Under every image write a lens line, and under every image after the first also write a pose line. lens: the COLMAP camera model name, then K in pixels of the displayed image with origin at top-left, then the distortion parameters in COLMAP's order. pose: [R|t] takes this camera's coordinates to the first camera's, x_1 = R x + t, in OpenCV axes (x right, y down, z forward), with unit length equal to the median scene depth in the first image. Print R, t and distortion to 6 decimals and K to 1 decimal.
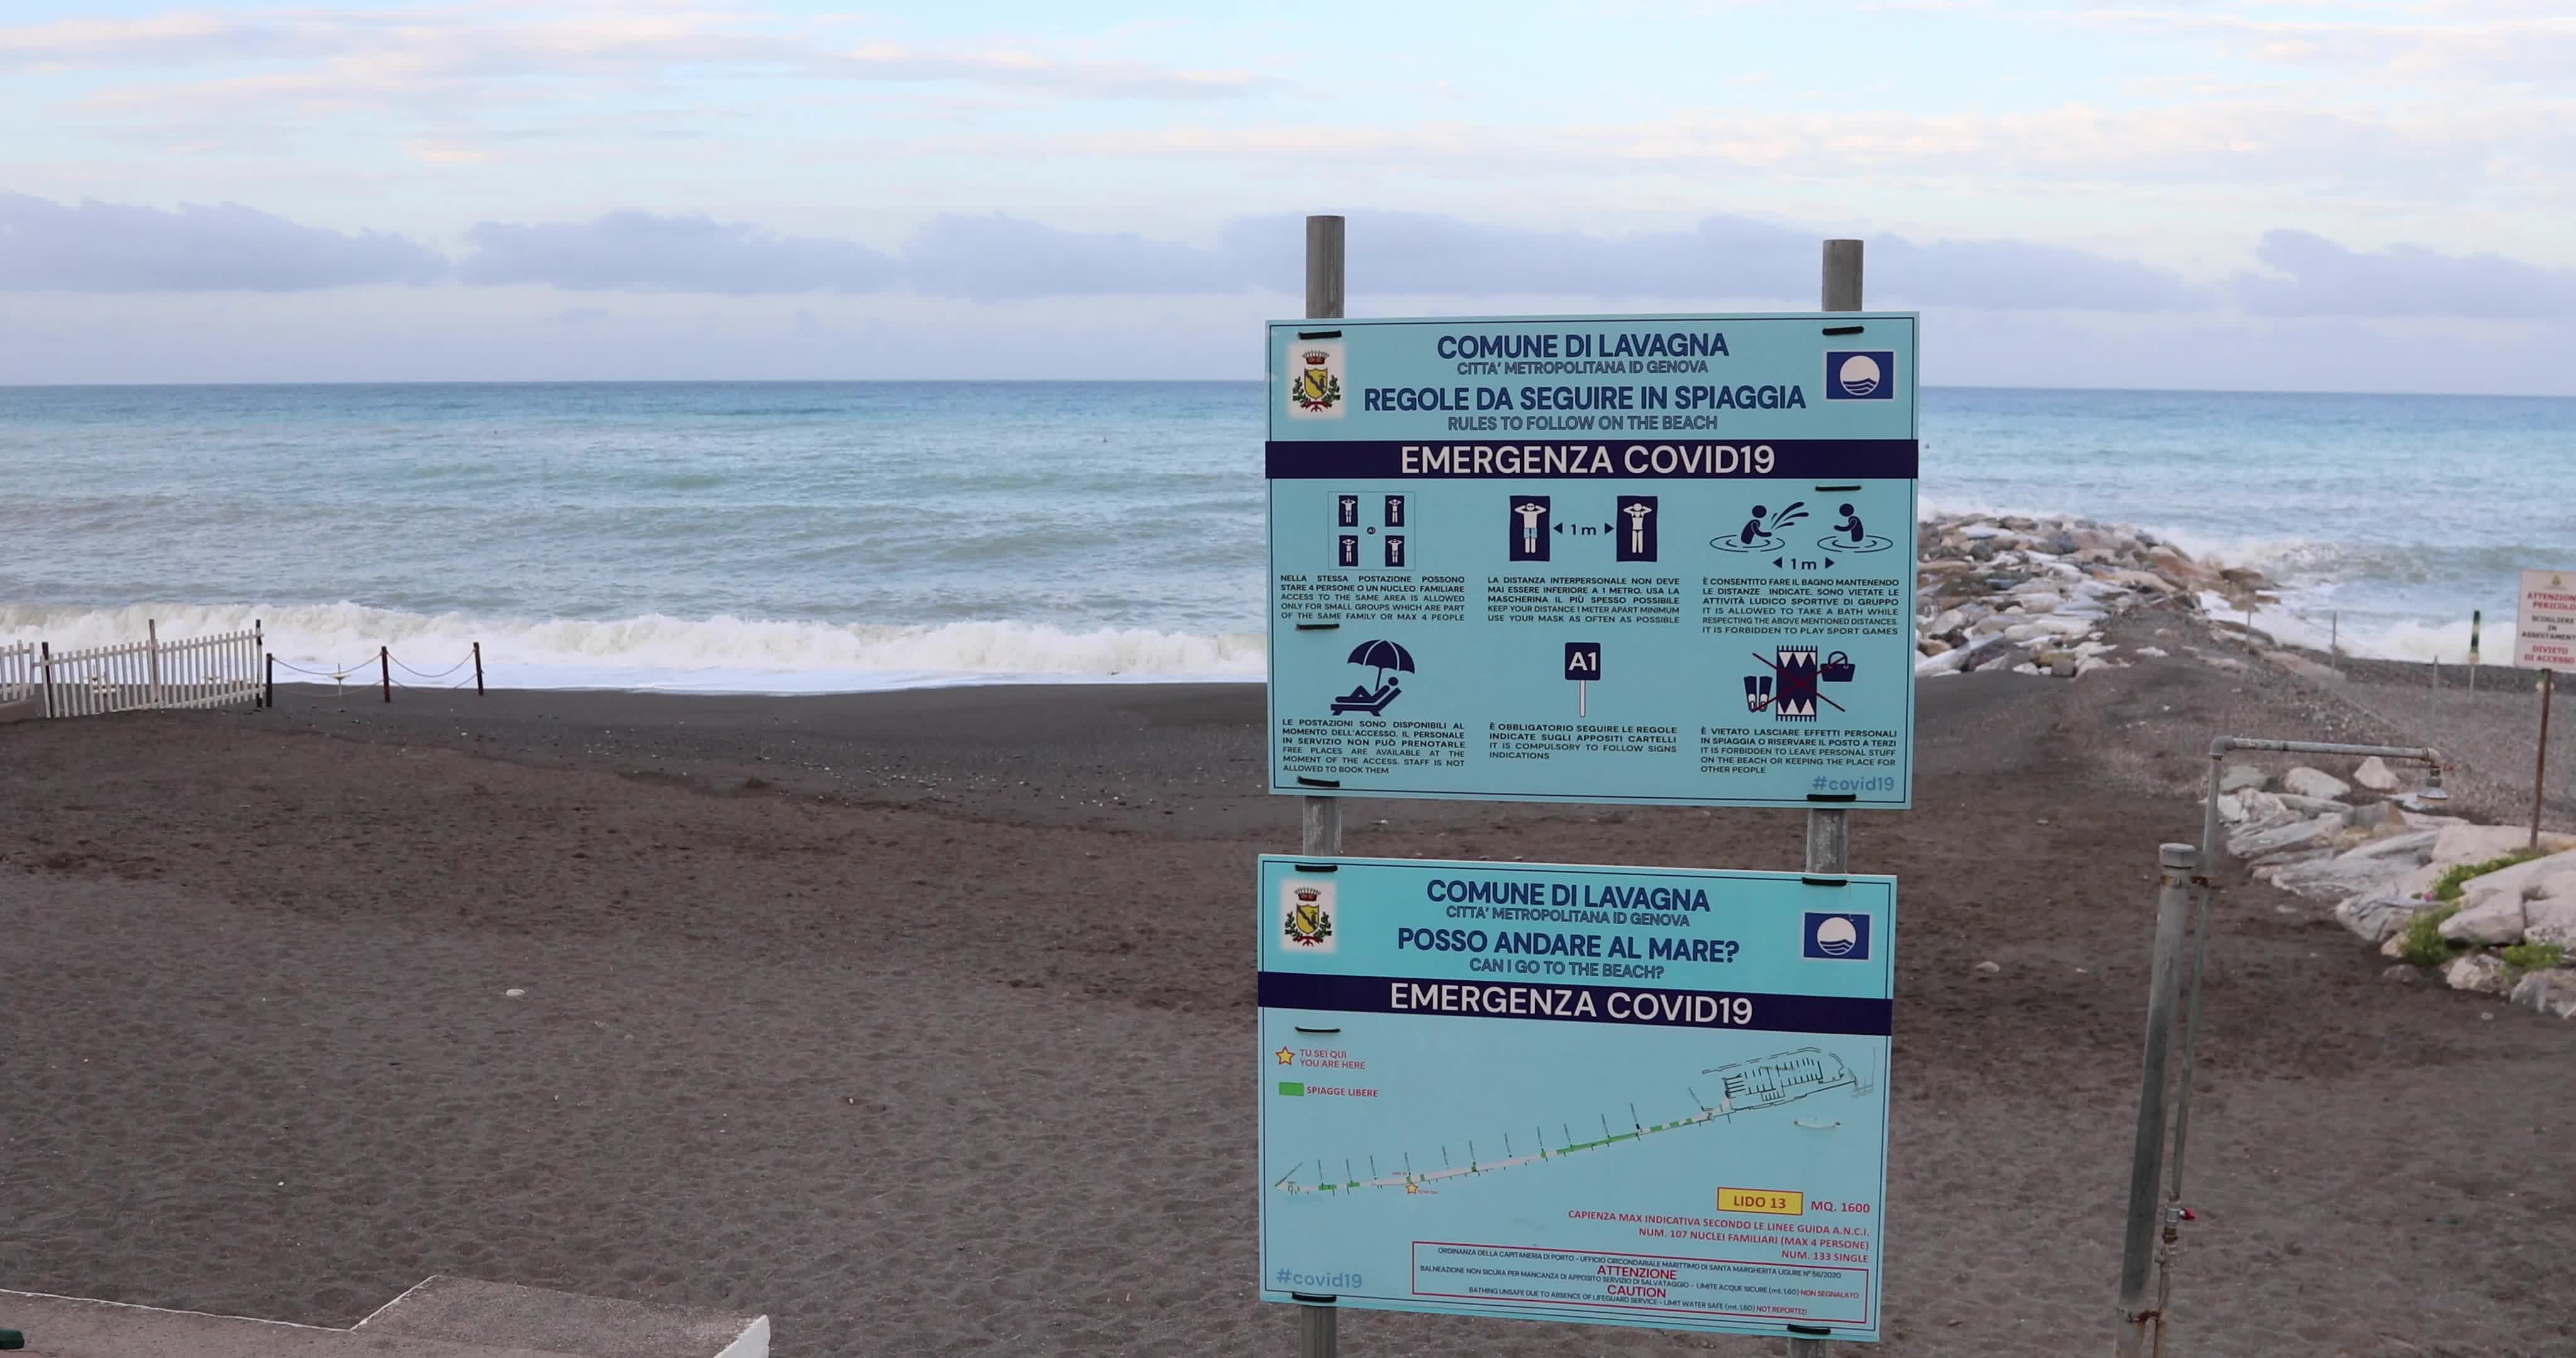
lens RADIAL K [[2343.6, 0, 1288.0], [0, 2343.6, 679.0], [0, 0, 1]] dist [-0.139423, 0.094309]
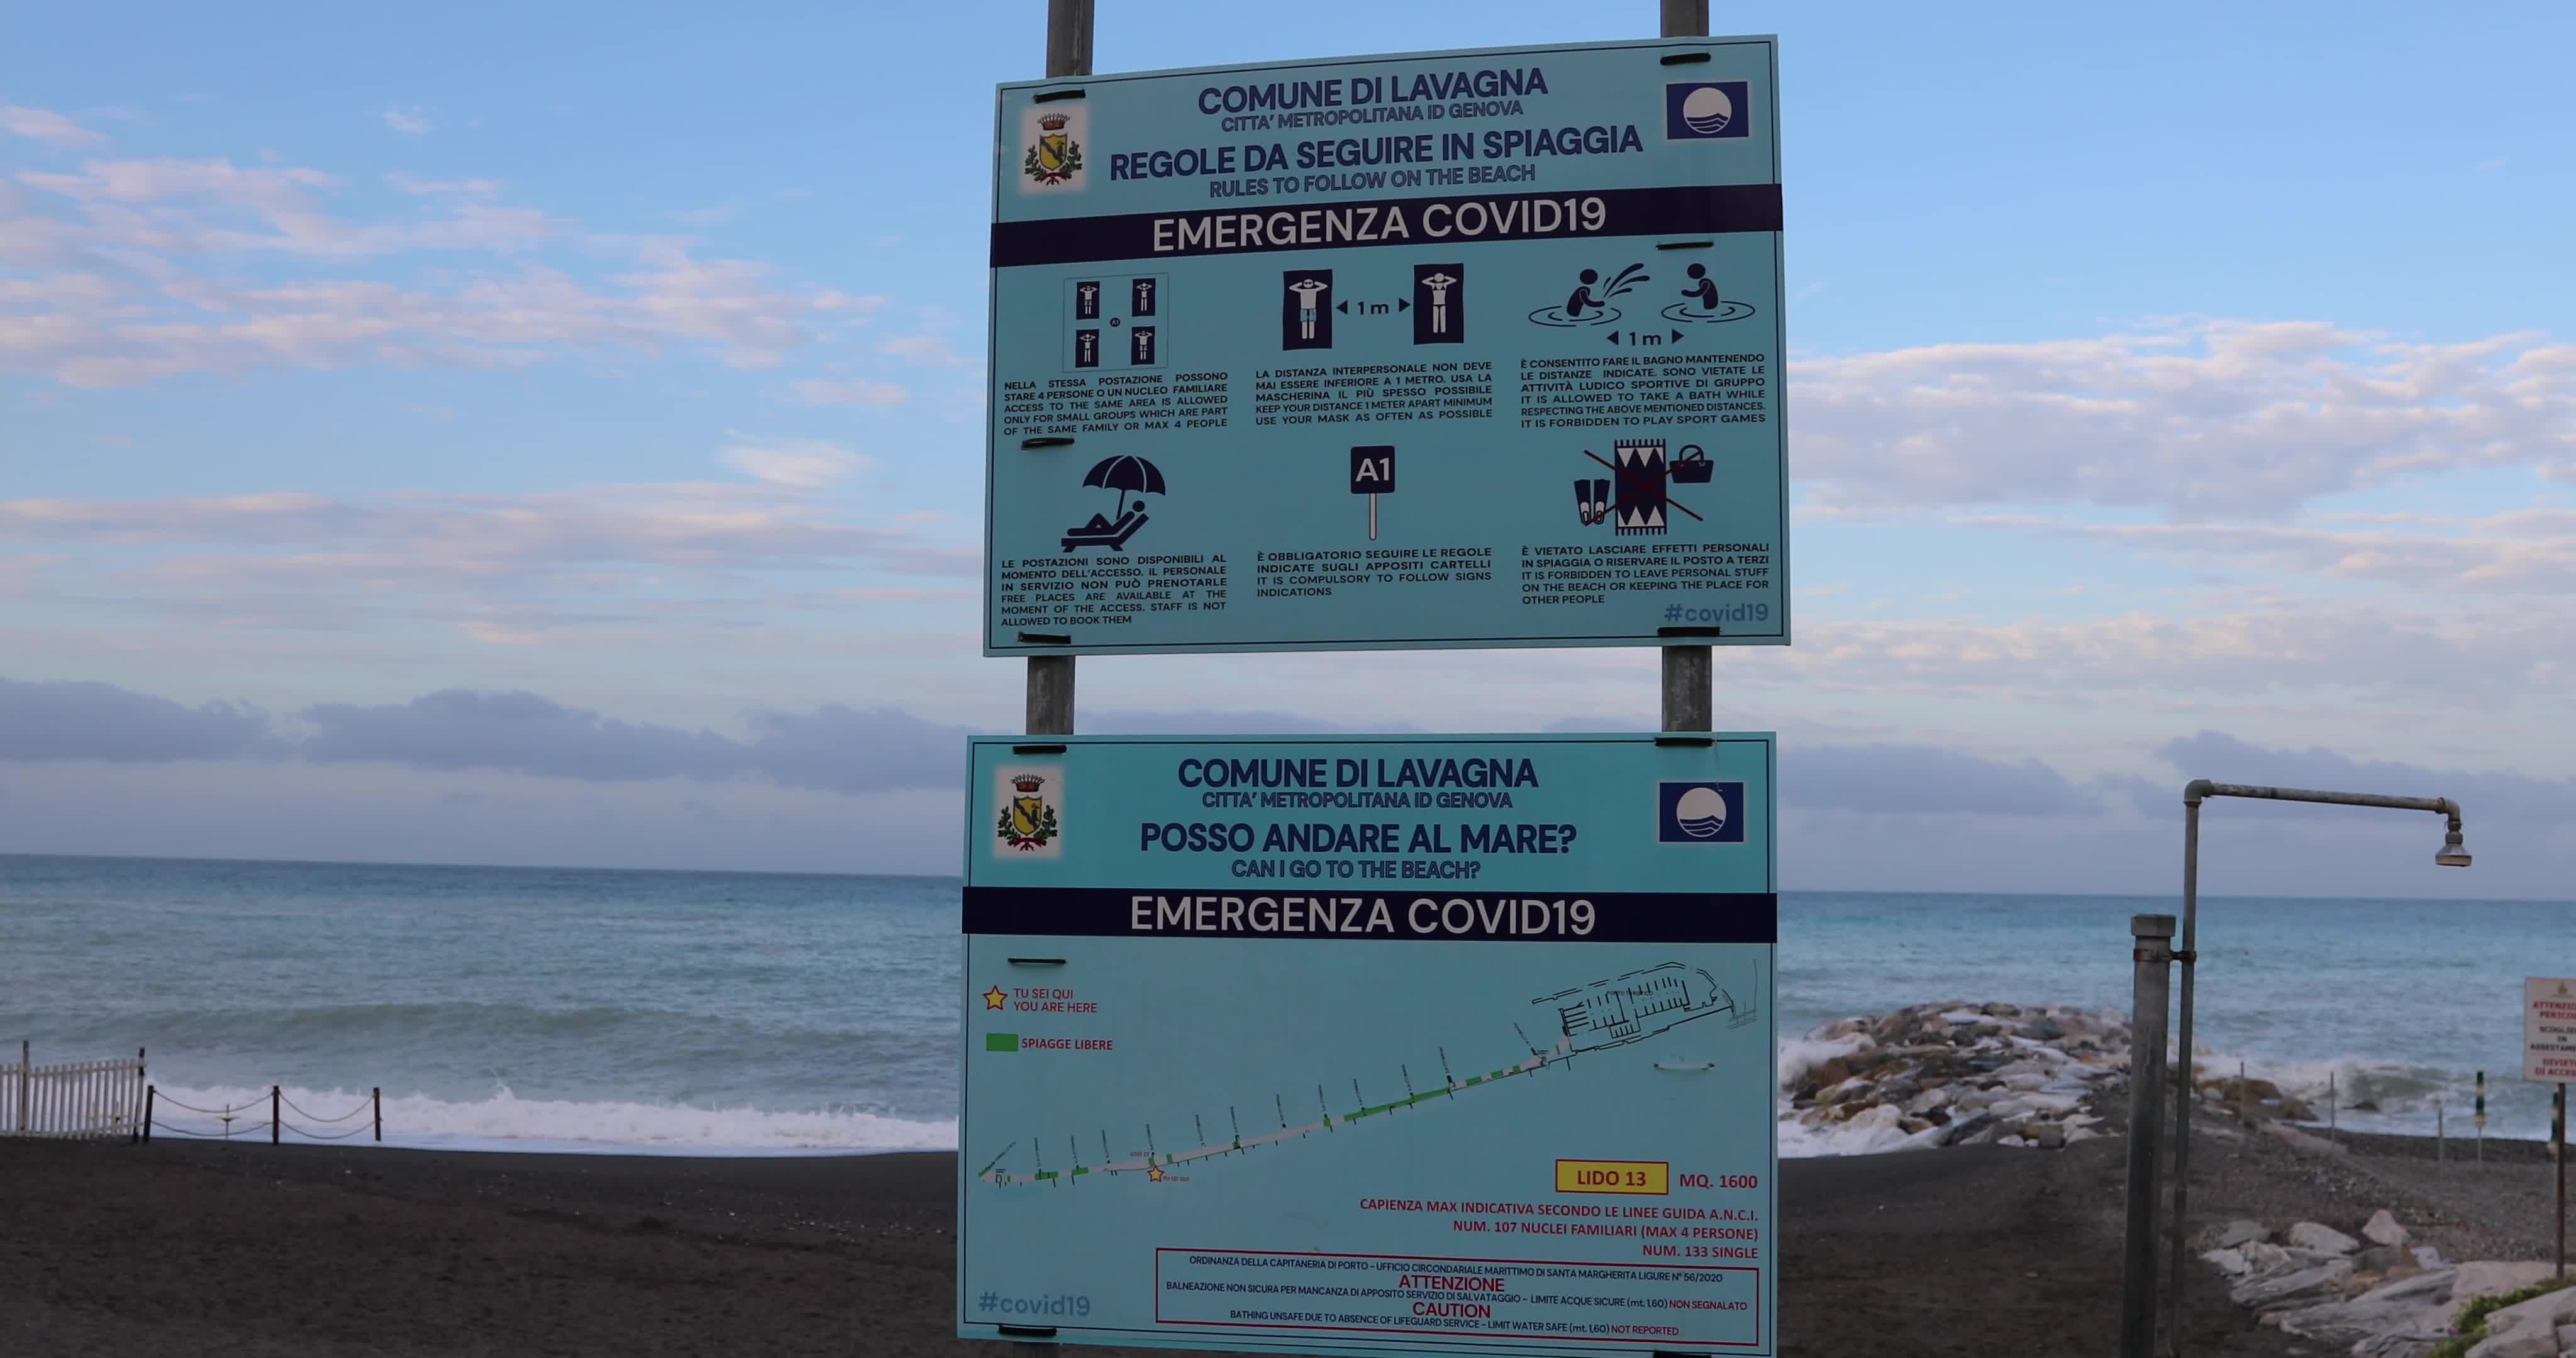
lens RADIAL K [[2415.2, 0, 1288.0], [0, 2415.2, 679.0], [0, 0, 1]] dist [-0.134493, 0.081355]
pose [[0.999778, 0.014727, 0.015083, 0.084079], [-0.011367, 0.979189, -0.202630, 0.224203], [-0.017753, 0.202413, 0.979139, 0.206983]]
